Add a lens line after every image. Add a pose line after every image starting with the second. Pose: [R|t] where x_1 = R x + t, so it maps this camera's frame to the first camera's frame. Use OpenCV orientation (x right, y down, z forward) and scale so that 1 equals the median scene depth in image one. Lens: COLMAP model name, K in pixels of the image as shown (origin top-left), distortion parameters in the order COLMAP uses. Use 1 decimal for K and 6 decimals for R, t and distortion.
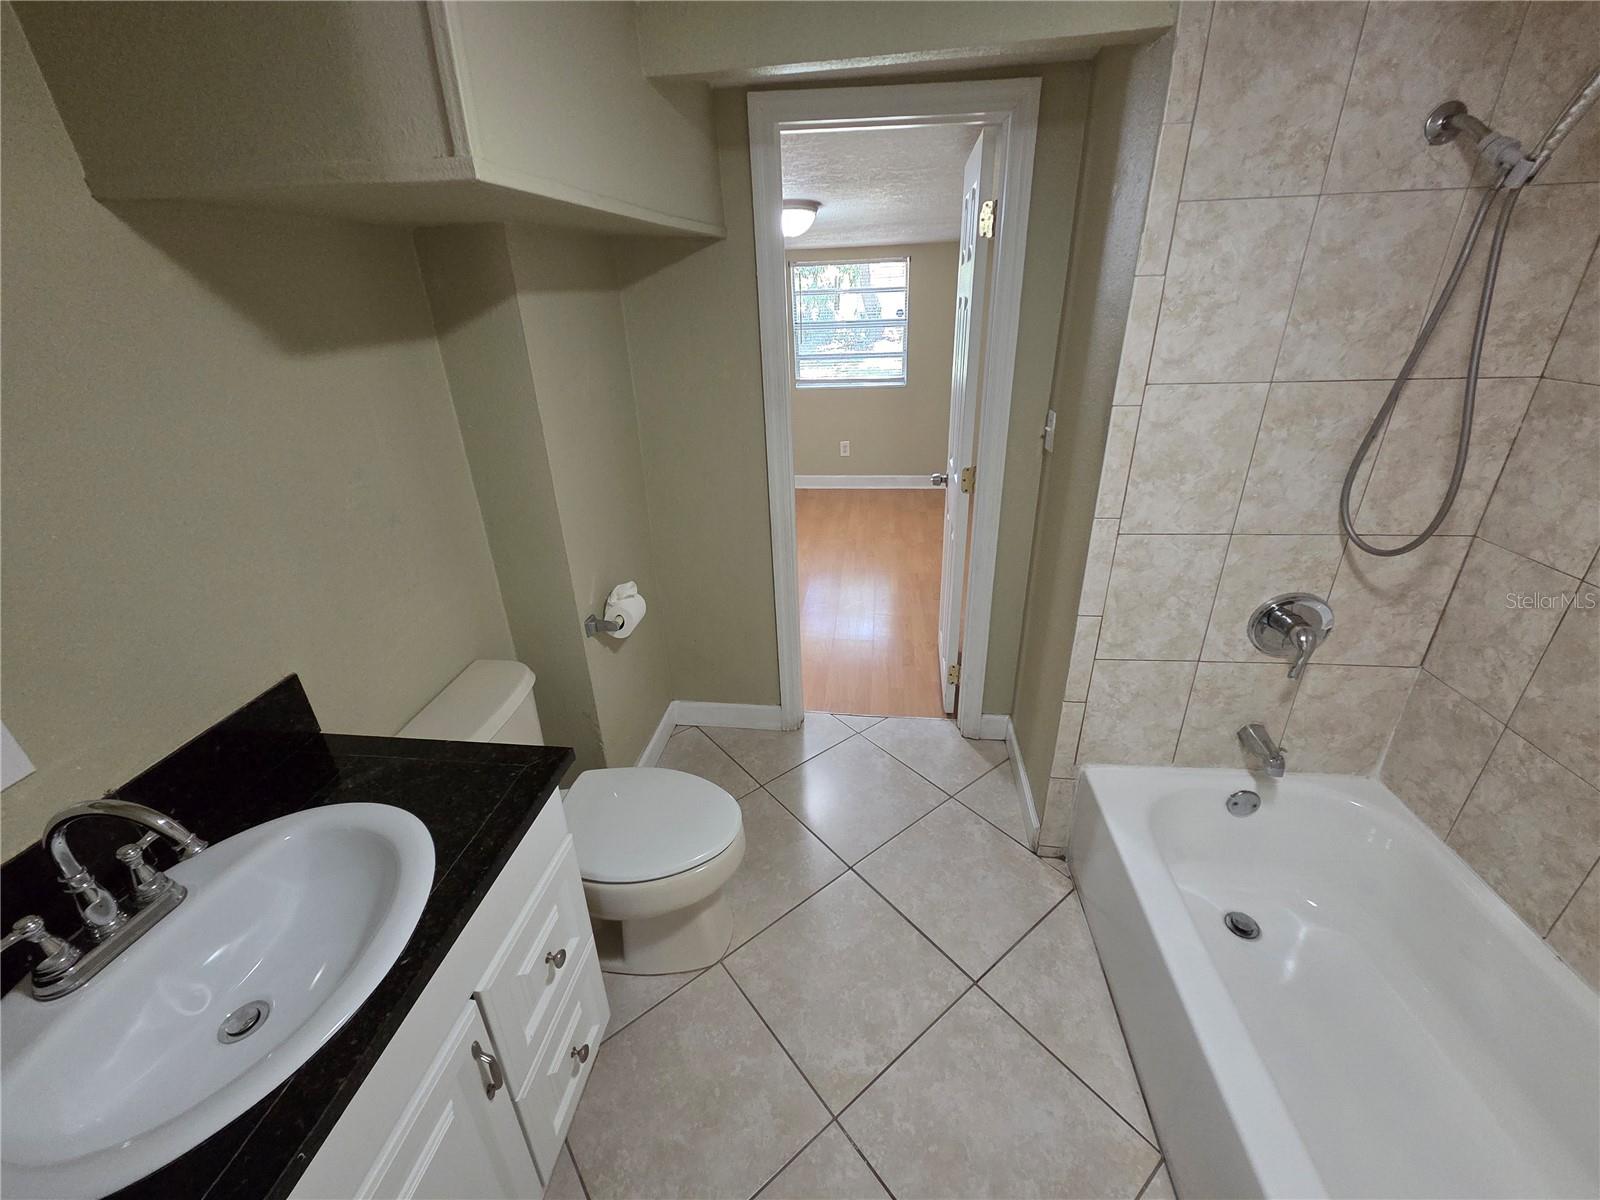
lens RADIAL K [[649.6, 0, 797.8], [0, 649.6, 594.9], [0, 0, 1]] dist [0.000608, 0.000042]
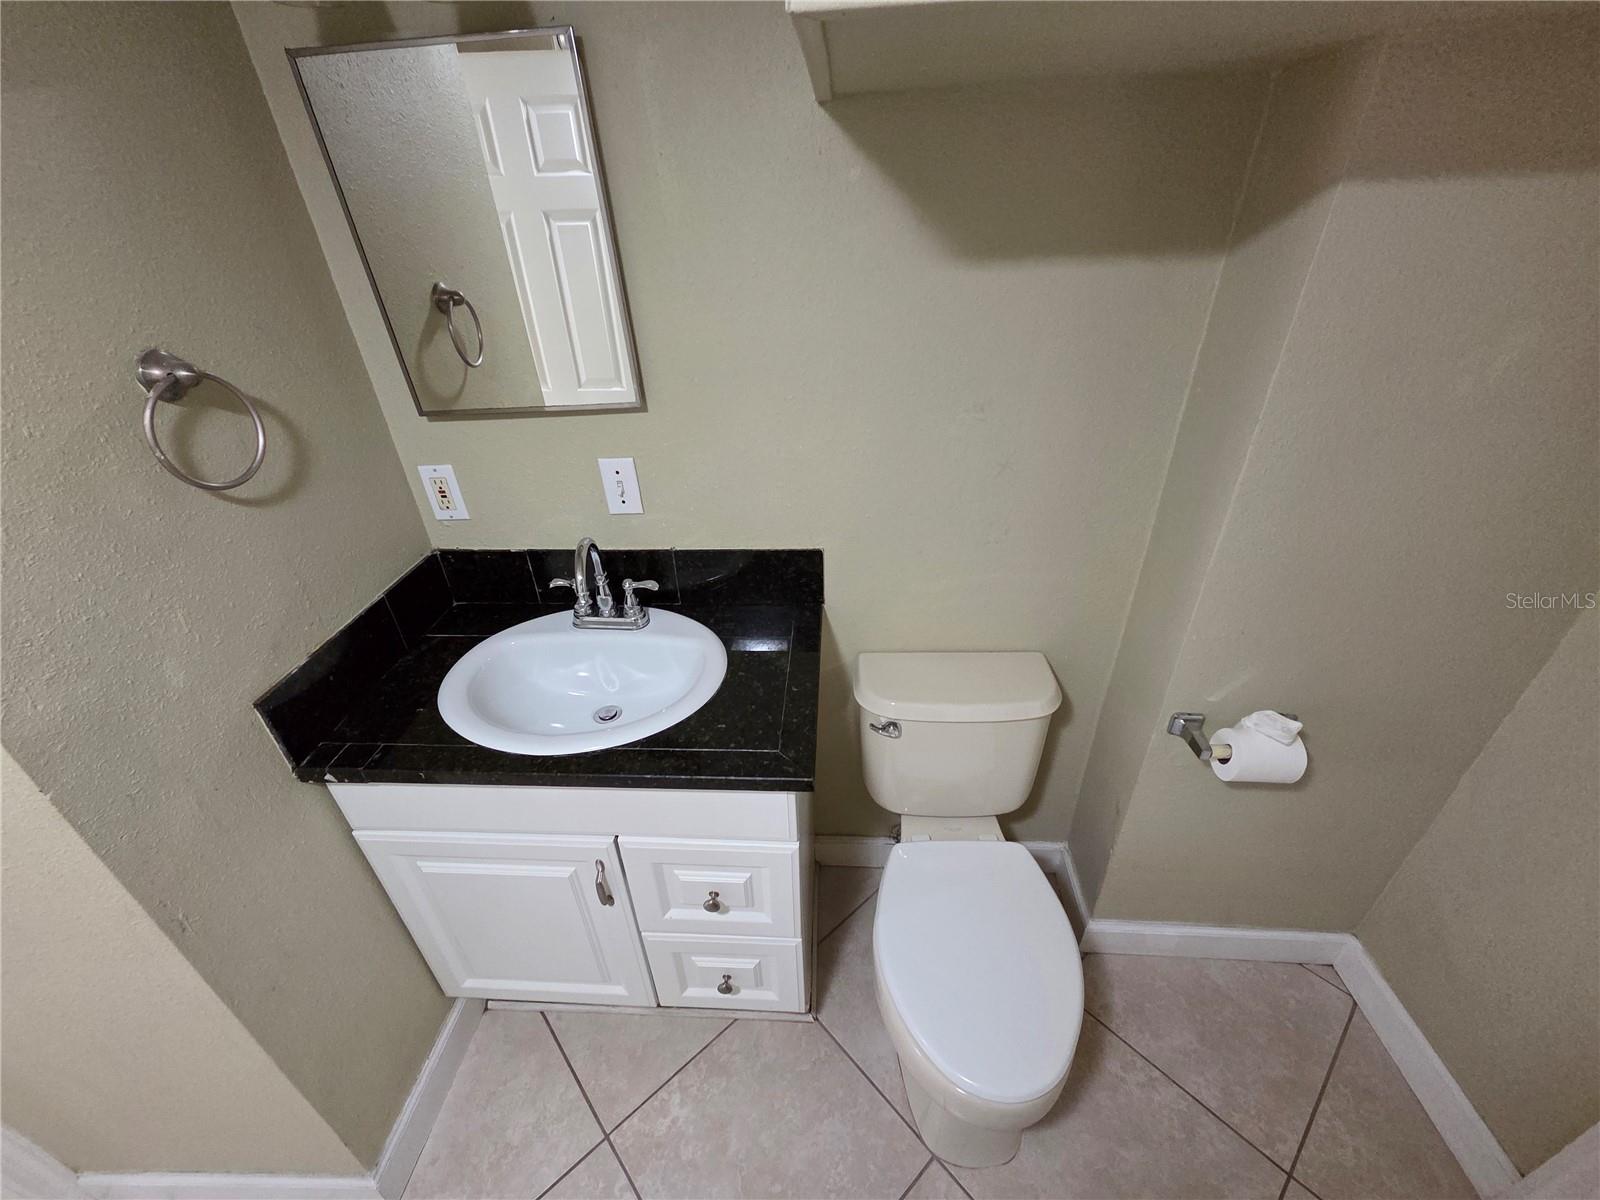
lens RADIAL K [[649.6, 0, 797.8], [0, 649.6, 594.9], [0, 0, 1]] dist [0.000608, 0.000042]
pose [[0.062783, 0.535226, -0.842372, 0.286558], [-0.397142, 0.787733, 0.470909, -0.428847], [0.915607, 0.304976, 0.262017, 0.879320]]
